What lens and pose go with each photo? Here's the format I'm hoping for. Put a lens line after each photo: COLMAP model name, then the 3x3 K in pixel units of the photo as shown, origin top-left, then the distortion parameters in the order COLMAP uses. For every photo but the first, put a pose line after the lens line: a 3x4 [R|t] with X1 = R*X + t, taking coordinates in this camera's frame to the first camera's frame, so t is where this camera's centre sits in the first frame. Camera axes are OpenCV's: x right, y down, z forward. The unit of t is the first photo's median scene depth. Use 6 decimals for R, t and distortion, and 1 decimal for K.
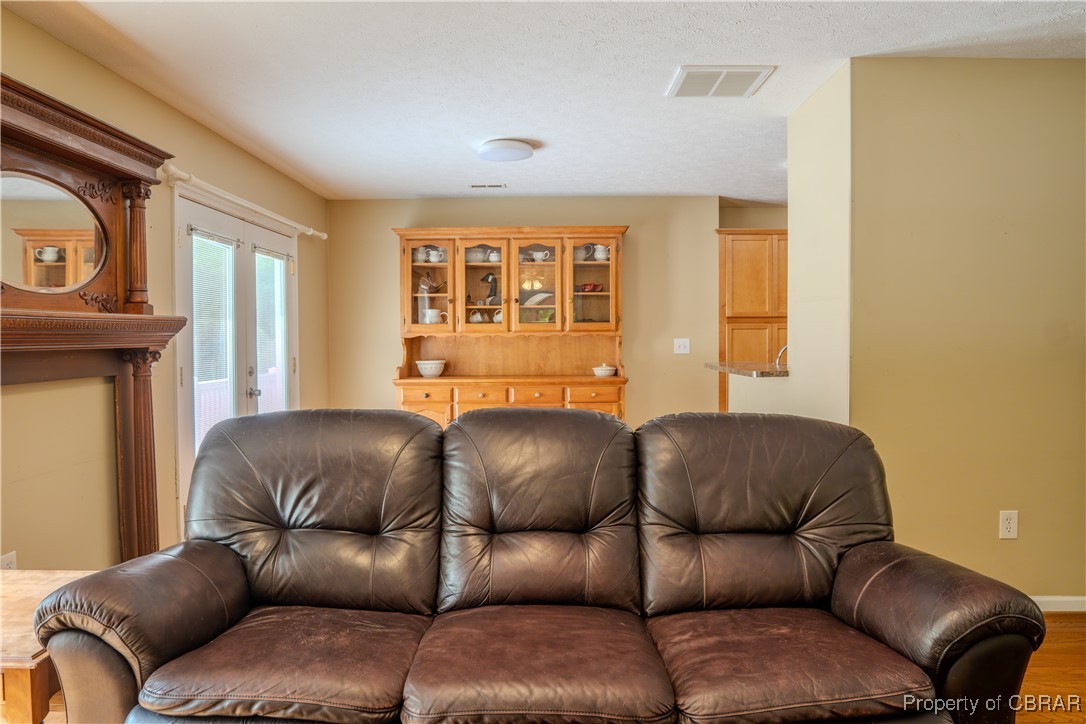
lens RADIAL K [[765.8, 0, 543.0], [0, 765.8, 362.0], [0, 0, 1]] dist [-0.029407, 0.005464]
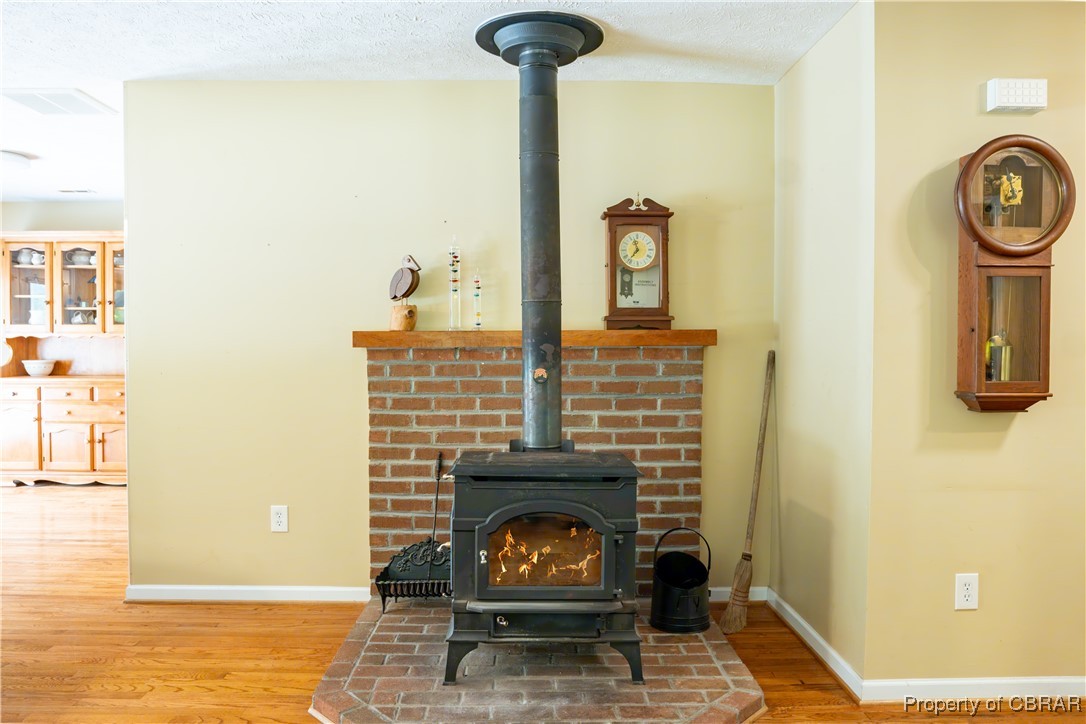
lens RADIAL K [[765.8, 0, 543.0], [0, 765.8, 362.0], [0, 0, 1]] dist [-0.029407, 0.005464]
pose [[0.999457, 0.008195, 0.031923, 0.513732], [-0.008079, 0.999960, -0.003772, -0.001057], [-0.031953, 0.003512, 0.999483, -0.039130]]
